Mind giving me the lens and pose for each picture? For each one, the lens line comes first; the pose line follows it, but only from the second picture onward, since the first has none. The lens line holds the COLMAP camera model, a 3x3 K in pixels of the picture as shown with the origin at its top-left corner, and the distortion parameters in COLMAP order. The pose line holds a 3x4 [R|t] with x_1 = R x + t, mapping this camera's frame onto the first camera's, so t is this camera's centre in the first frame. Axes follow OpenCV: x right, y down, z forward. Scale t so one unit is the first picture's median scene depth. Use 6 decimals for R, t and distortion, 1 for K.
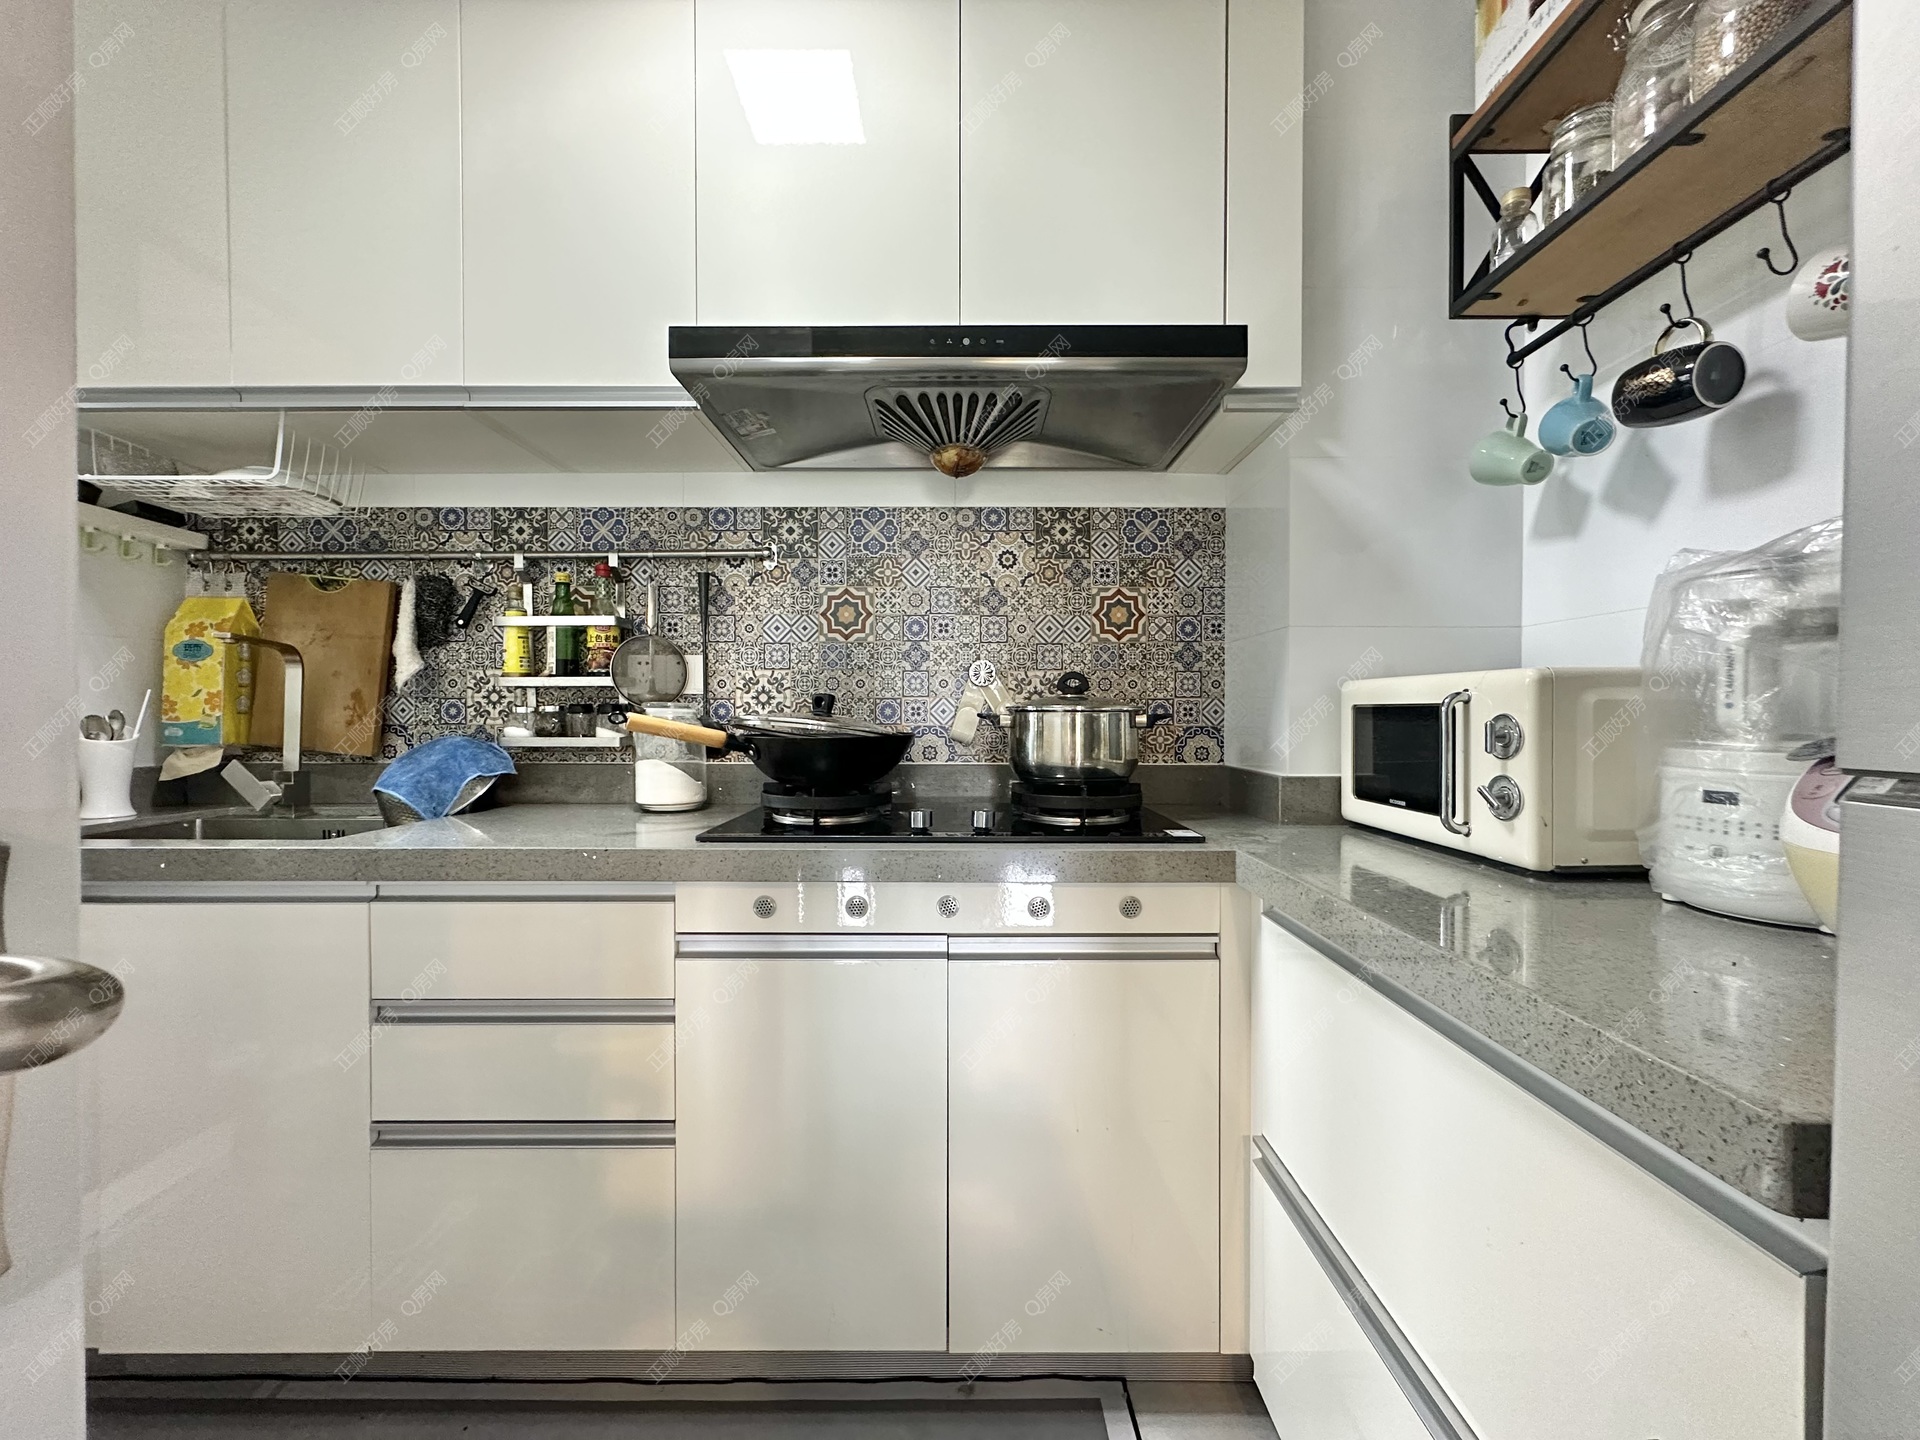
lens RADIAL K [[766.4, 0, 958.8], [0, 766.4, 718.9], [0, 0, 1]] dist [-0.002505, 0.000025]
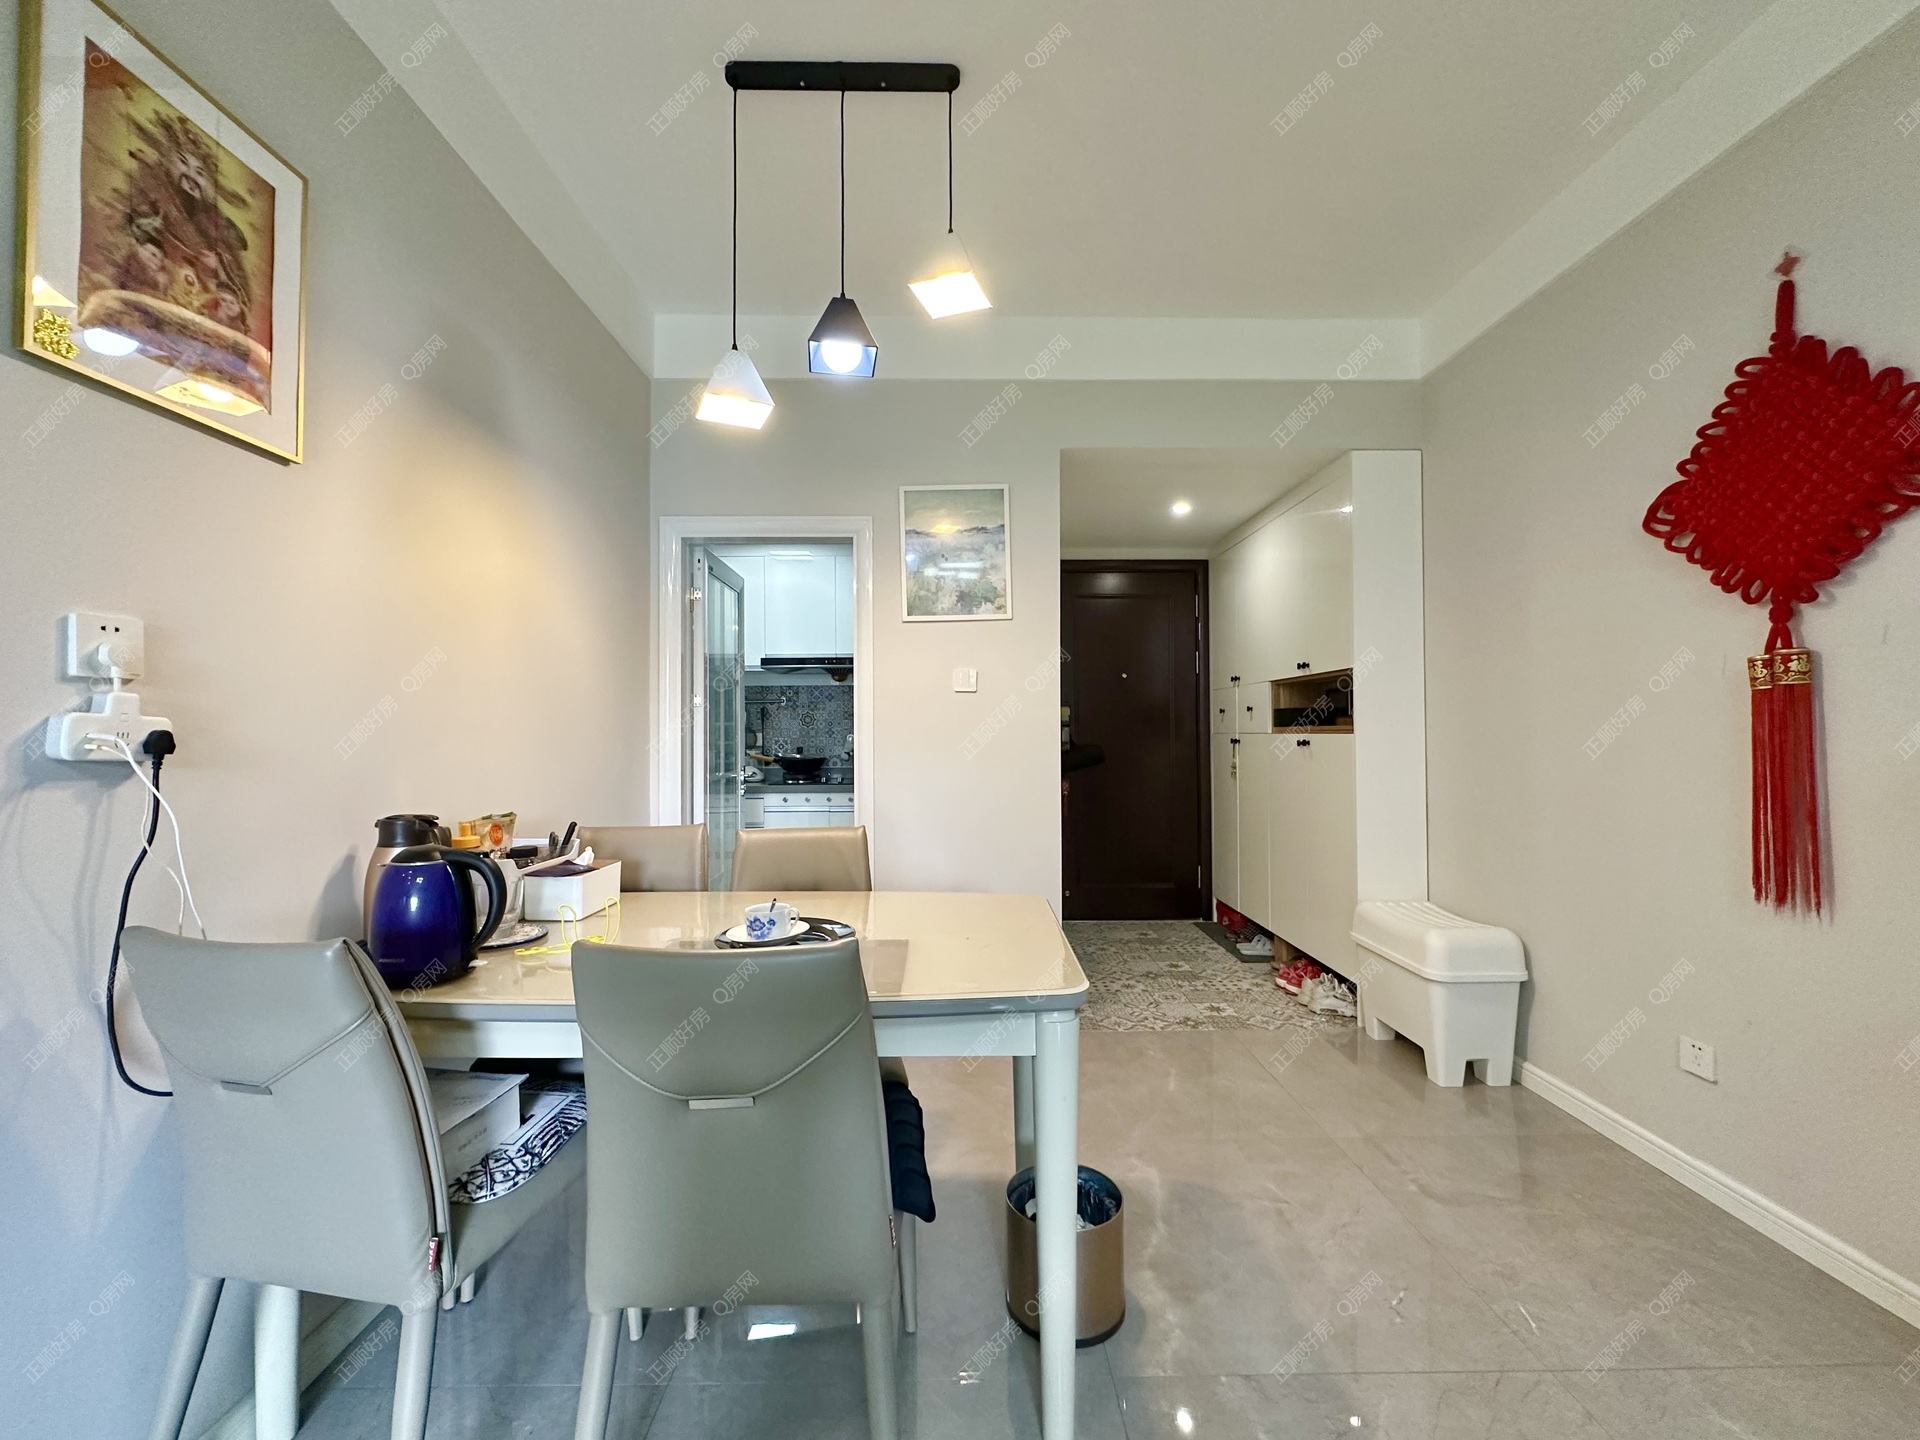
lens RADIAL K [[766.4, 0, 958.8], [0, 766.4, 718.9], [0, 0, 1]] dist [-0.002505, 0.000025]
pose [[0.999815, -0.002711, 0.019031, 0.411540], [0.003156, 0.999722, -0.023380, -0.064128], [-0.018962, 0.023435, 0.999546, -2.143802]]
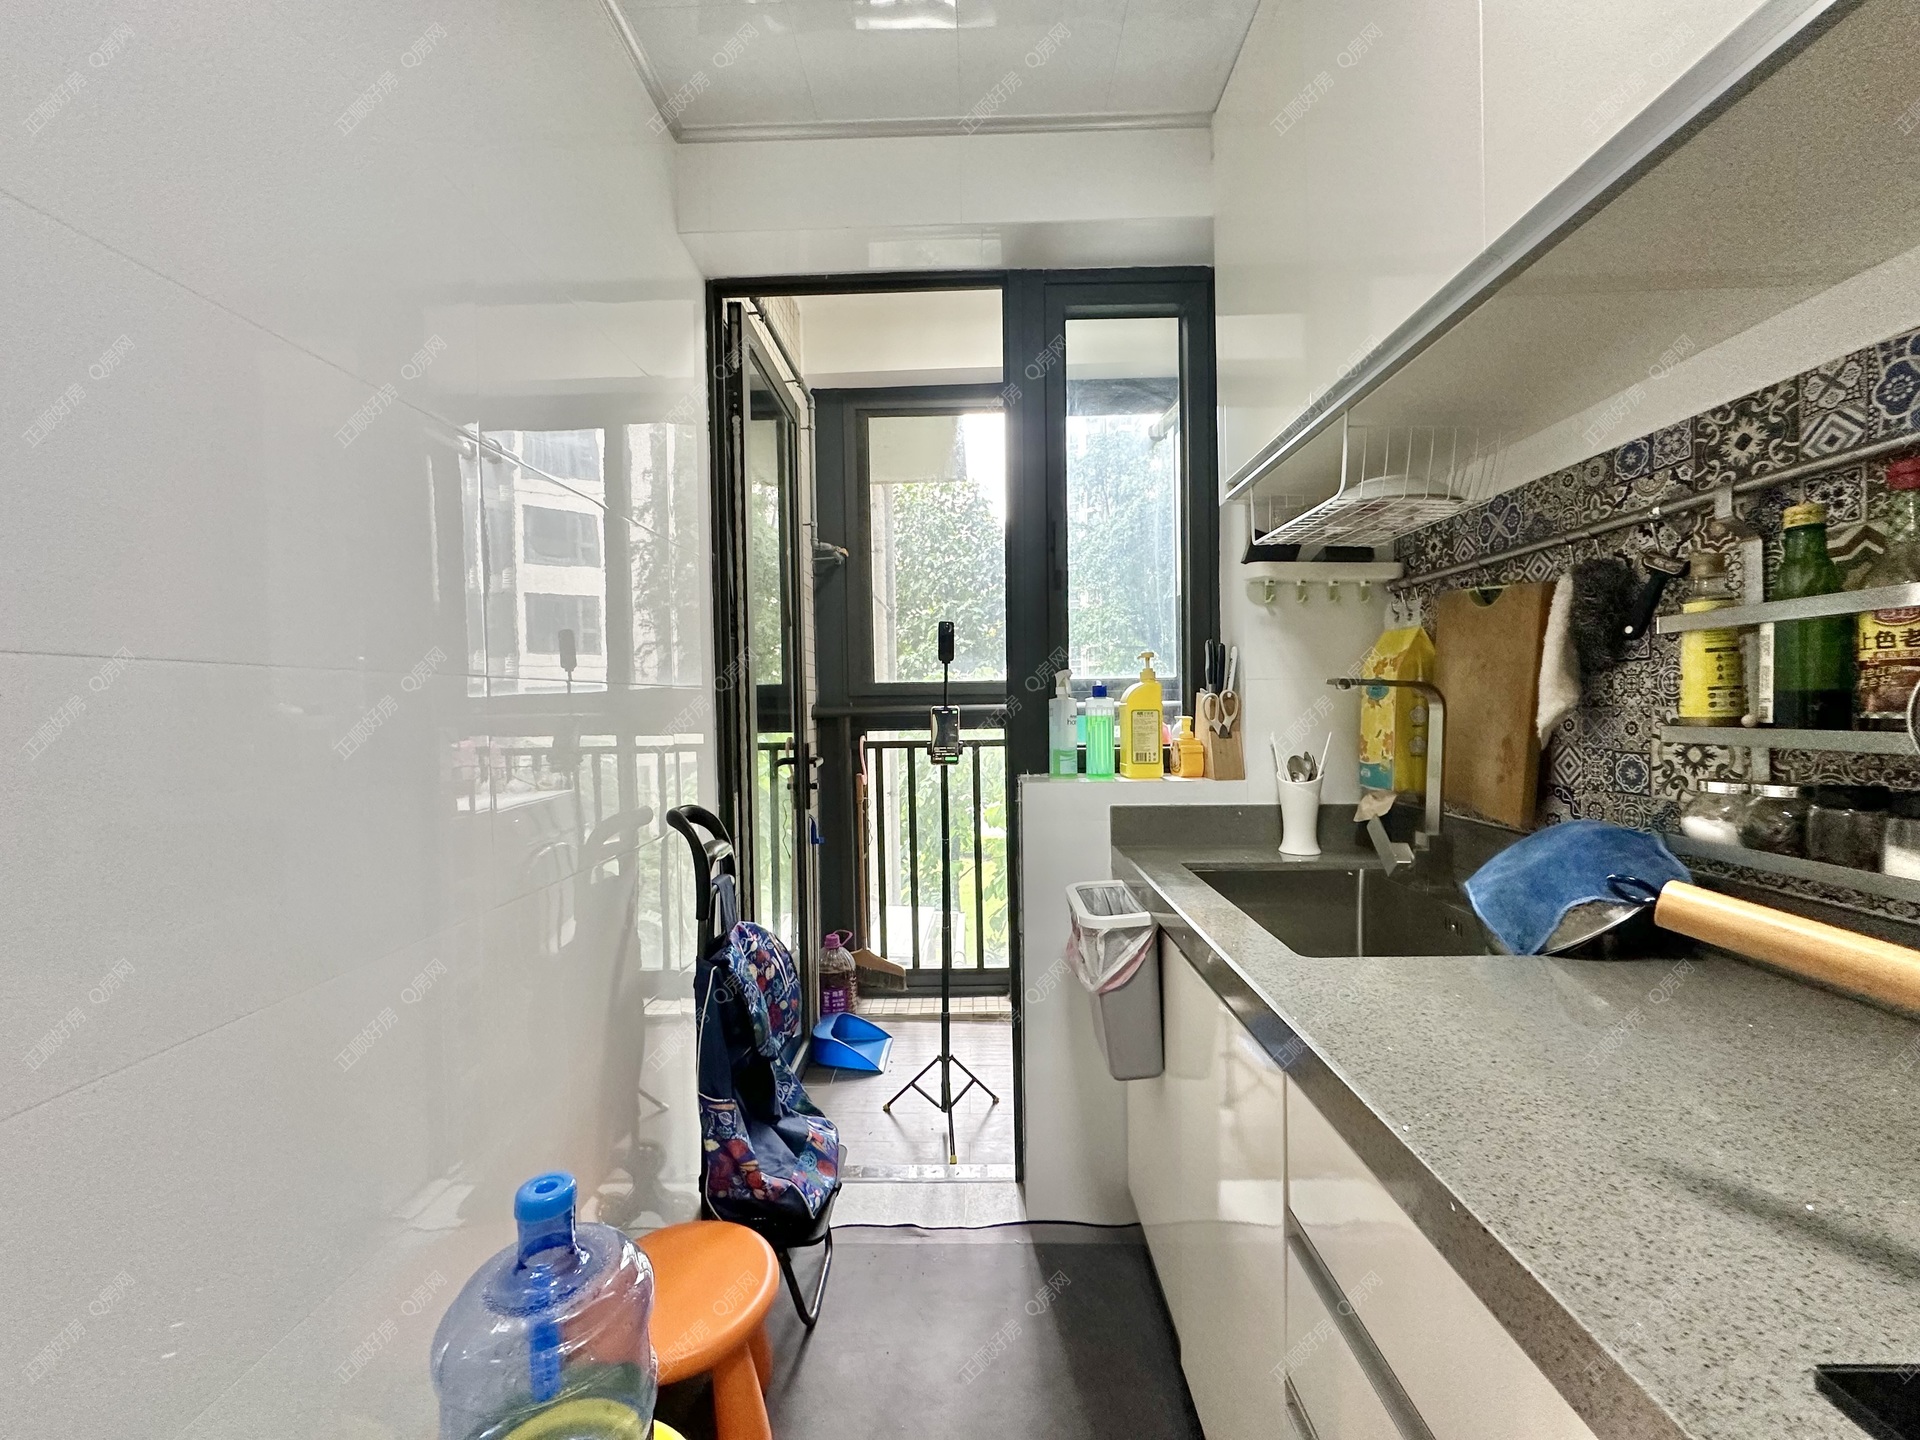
lens RADIAL K [[766.4, 0, 958.8], [0, 766.4, 718.9], [0, 0, 1]] dist [-0.002505, 0.000025]
pose [[-0.016464, 0.017897, -0.999704, -0.035901], [0.013267, 0.999756, 0.017679, -0.072145], [0.999776, -0.012972, -0.016697, 0.469436]]
